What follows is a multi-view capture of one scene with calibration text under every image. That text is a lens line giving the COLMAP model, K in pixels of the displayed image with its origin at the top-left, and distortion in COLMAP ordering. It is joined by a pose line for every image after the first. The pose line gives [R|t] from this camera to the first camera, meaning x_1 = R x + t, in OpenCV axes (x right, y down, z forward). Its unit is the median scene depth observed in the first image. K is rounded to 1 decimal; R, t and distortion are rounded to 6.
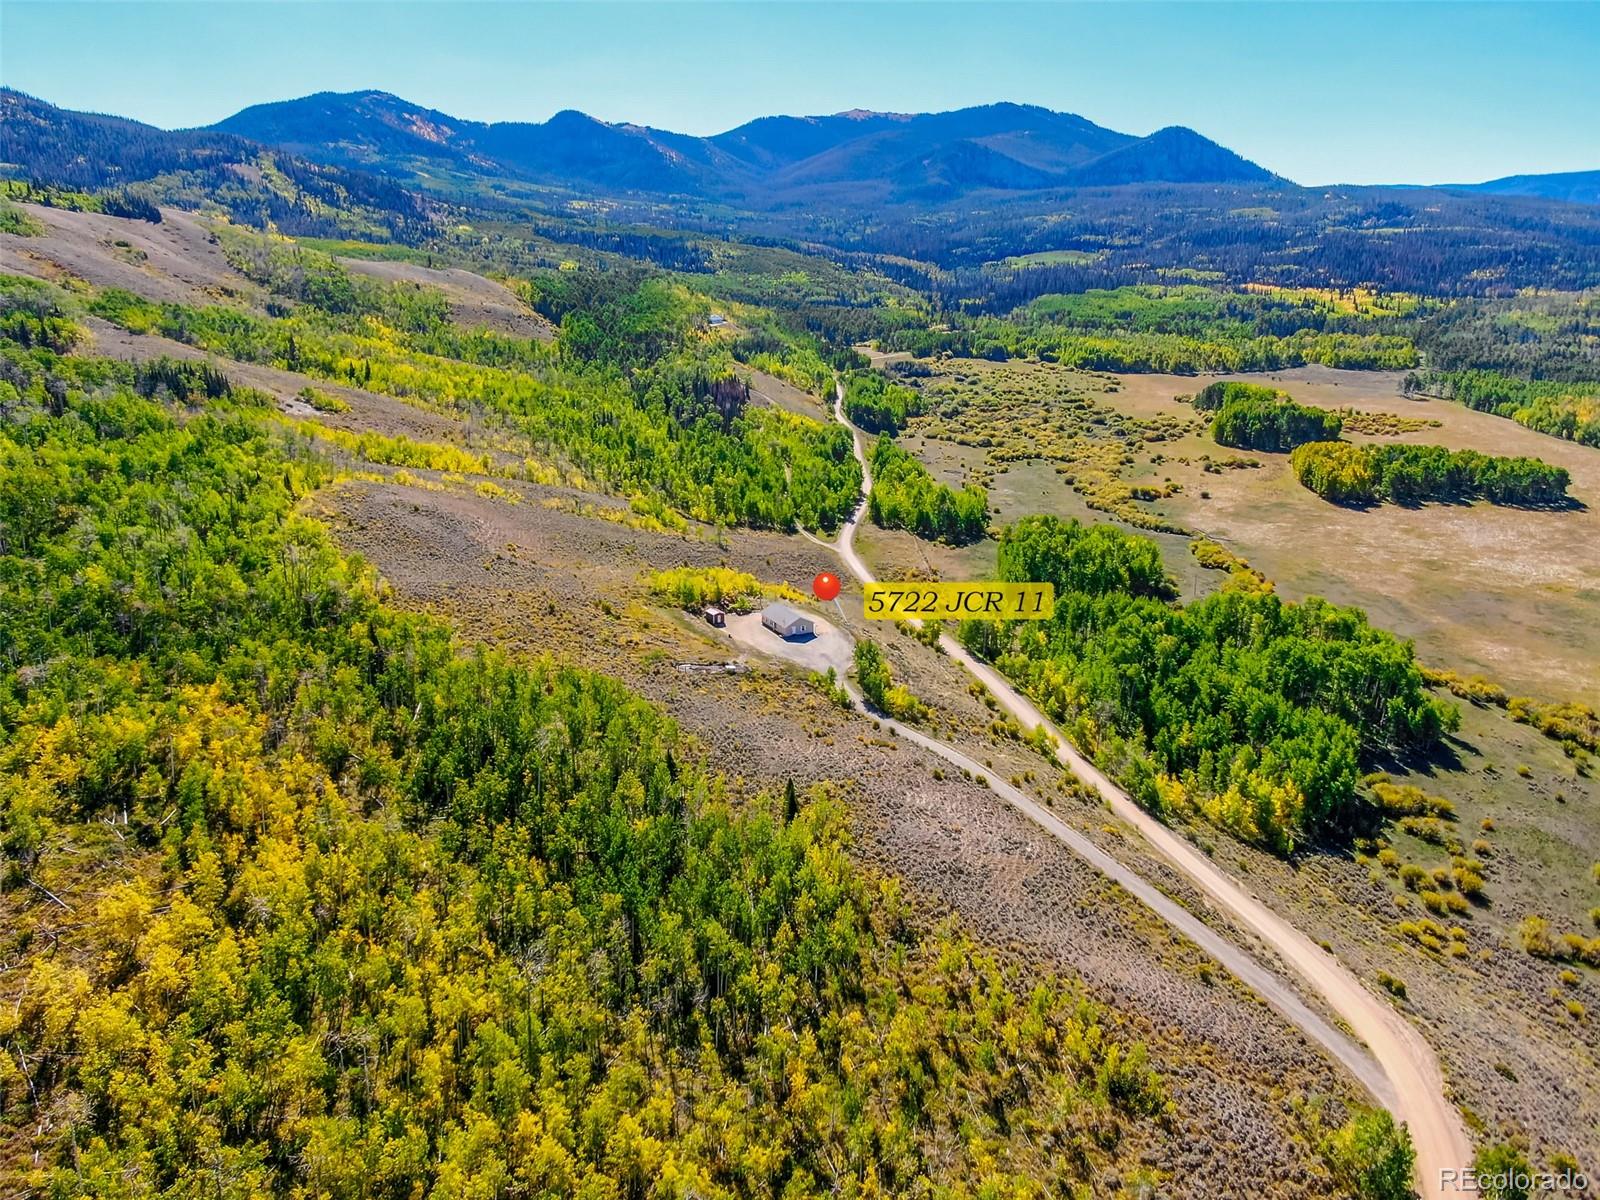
lens RADIAL K [[1157.3, 0, 804.8], [0, 1157.3, 607.9], [0, 0, 1]] dist [-0.009040, 0.028004]
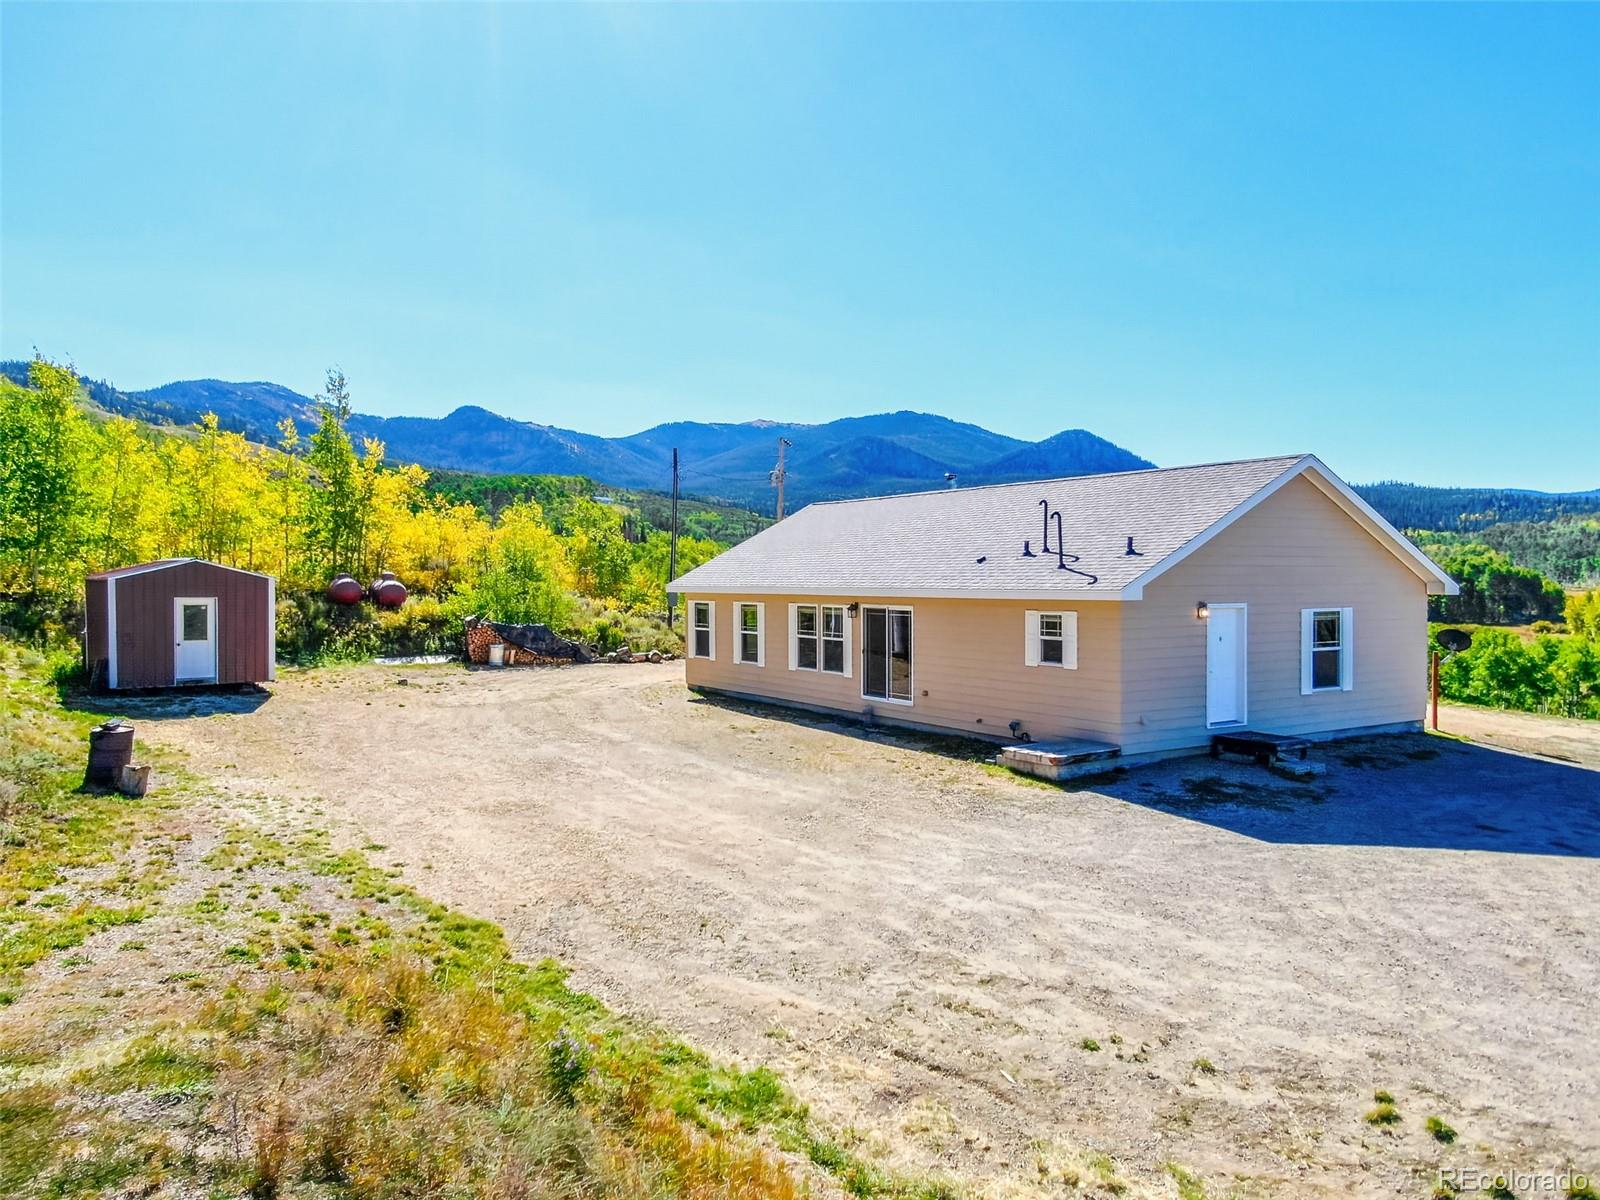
lens RADIAL K [[1157.3, 0, 802.0], [0, 1157.3, 595.8], [0, 0, 1]] dist [-0.009040, 0.028004]
pose [[0.996620, 0.000025, 0.082147, -0.013967], [0.022751, 0.960802, -0.276300, 0.012695], [-0.078934, 0.277235, 0.957554, 0.370901]]
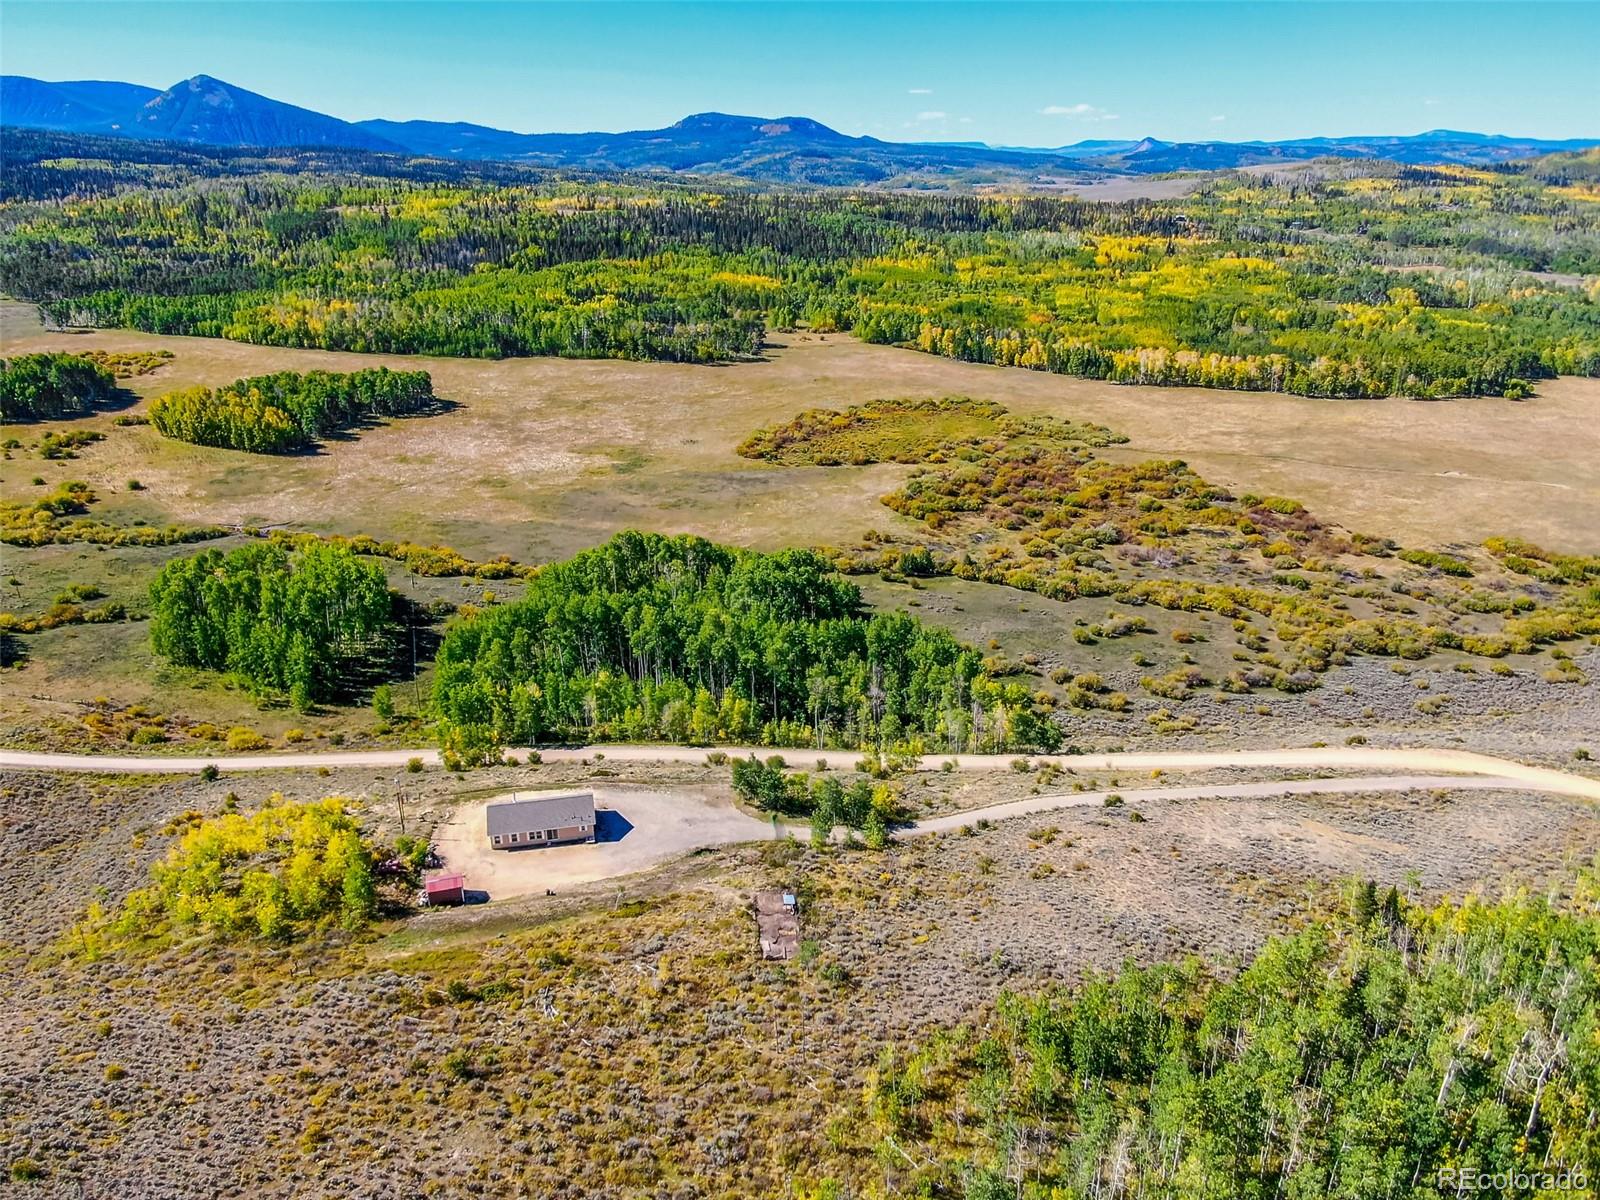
lens RADIAL K [[1157.3, 0, 807.9], [0, 1157.3, 602.6], [0, 0, 1]] dist [-0.009040, 0.028004]
pose [[0.259595, -0.343680, 0.902494, -0.180135], [0.283431, 0.920490, 0.269007, -0.079576], [-0.923189, 0.185962, 0.336364, 0.272490]]
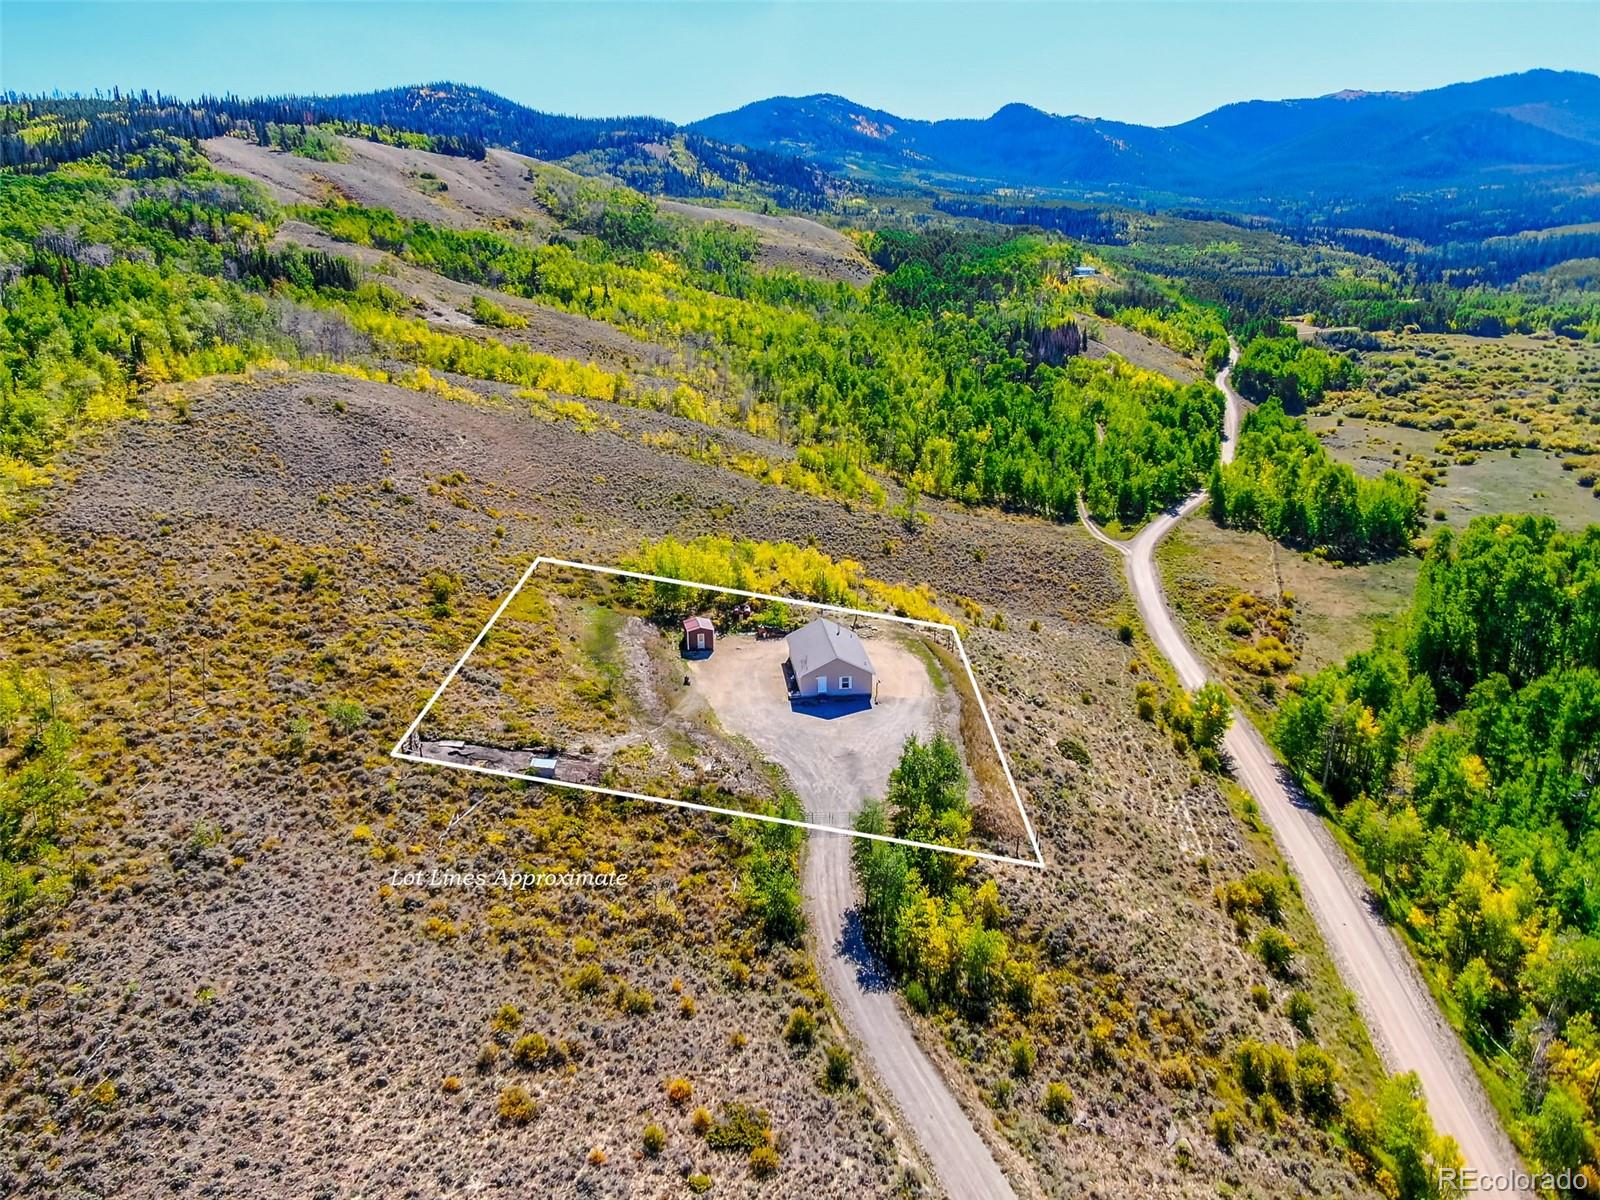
lens RADIAL K [[1157.3, 0, 801.1], [0, 1157.3, 601.3], [0, 0, 1]] dist [-0.009040, 0.028004]
pose [[0.930150, 0.097089, -0.354110, 0.053587], [-0.103144, 0.994665, 0.001783, -0.004777], [0.352394, 0.034866, 0.935202, 0.232035]]
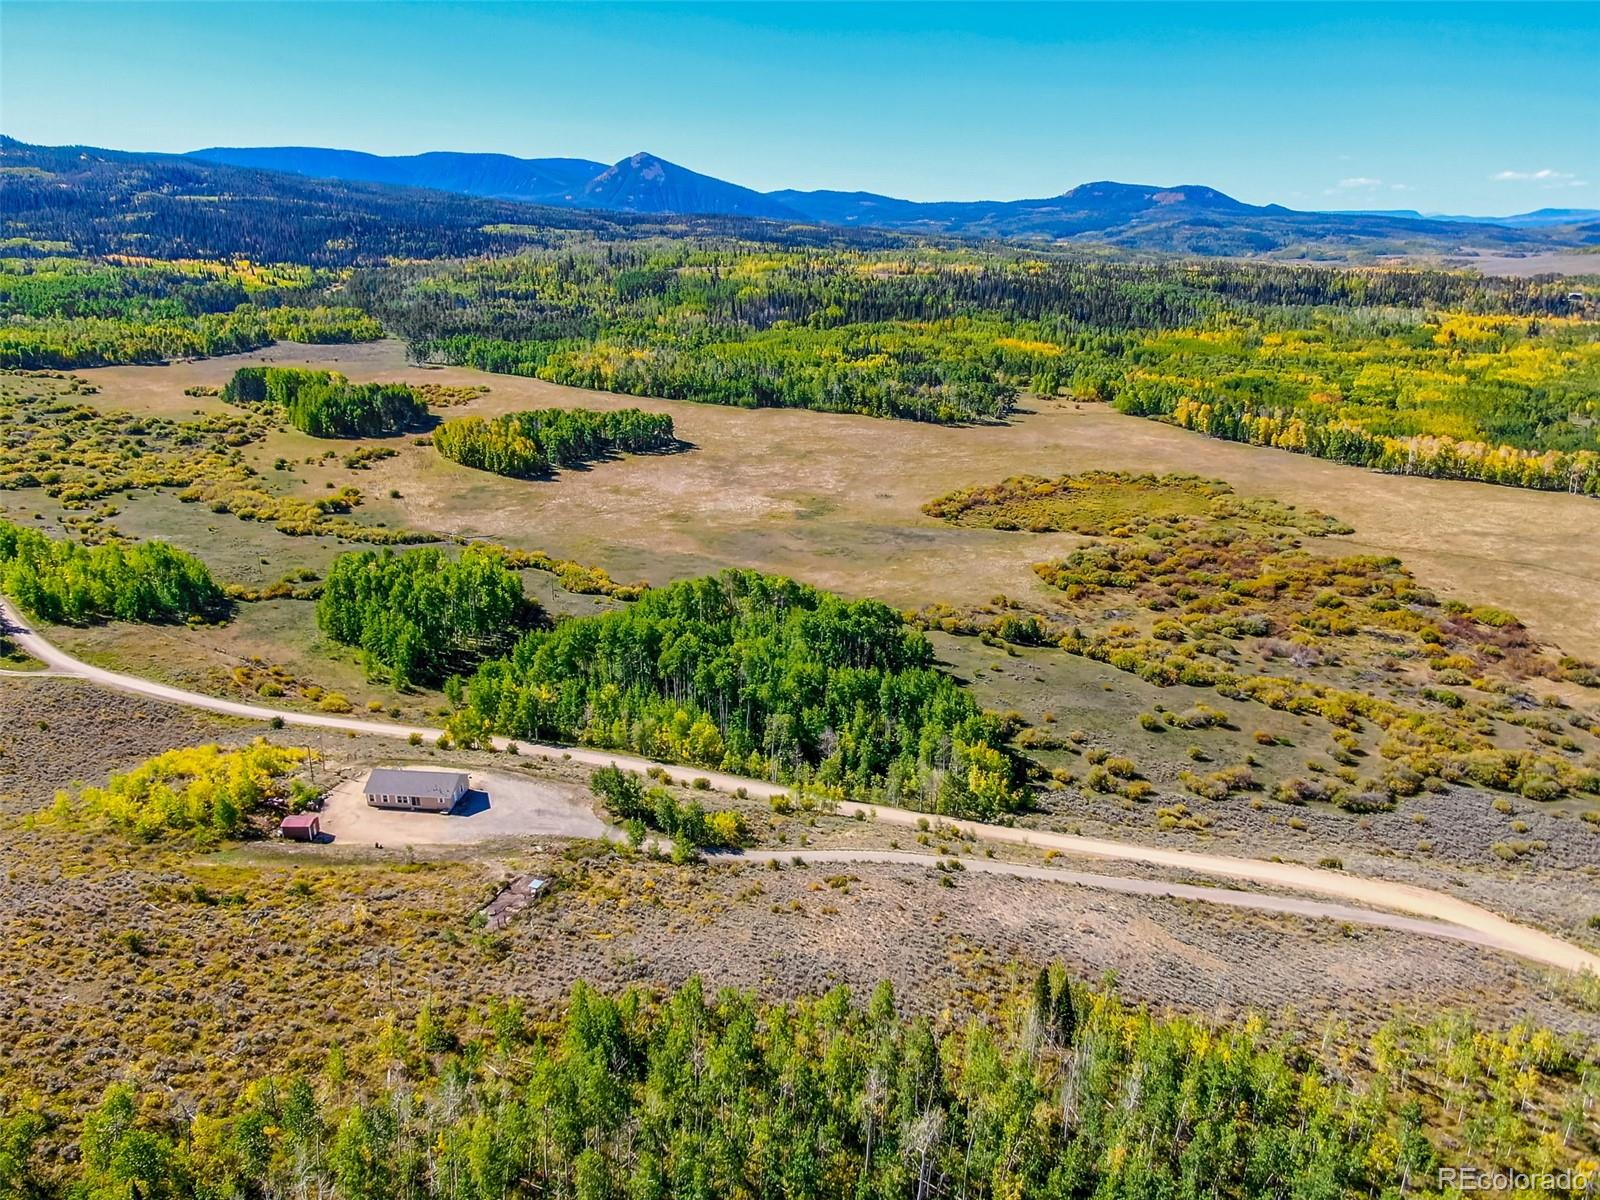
lens RADIAL K [[1157.3, 0, 803.8], [0, 1157.3, 601.3], [0, 0, 1]] dist [-0.009040, 0.028004]
pose [[0.553794, -0.251915, 0.793631, -0.153252], [0.237203, 0.961372, 0.139640, -0.051388], [-0.798152, 0.110920, 0.592157, 0.176076]]
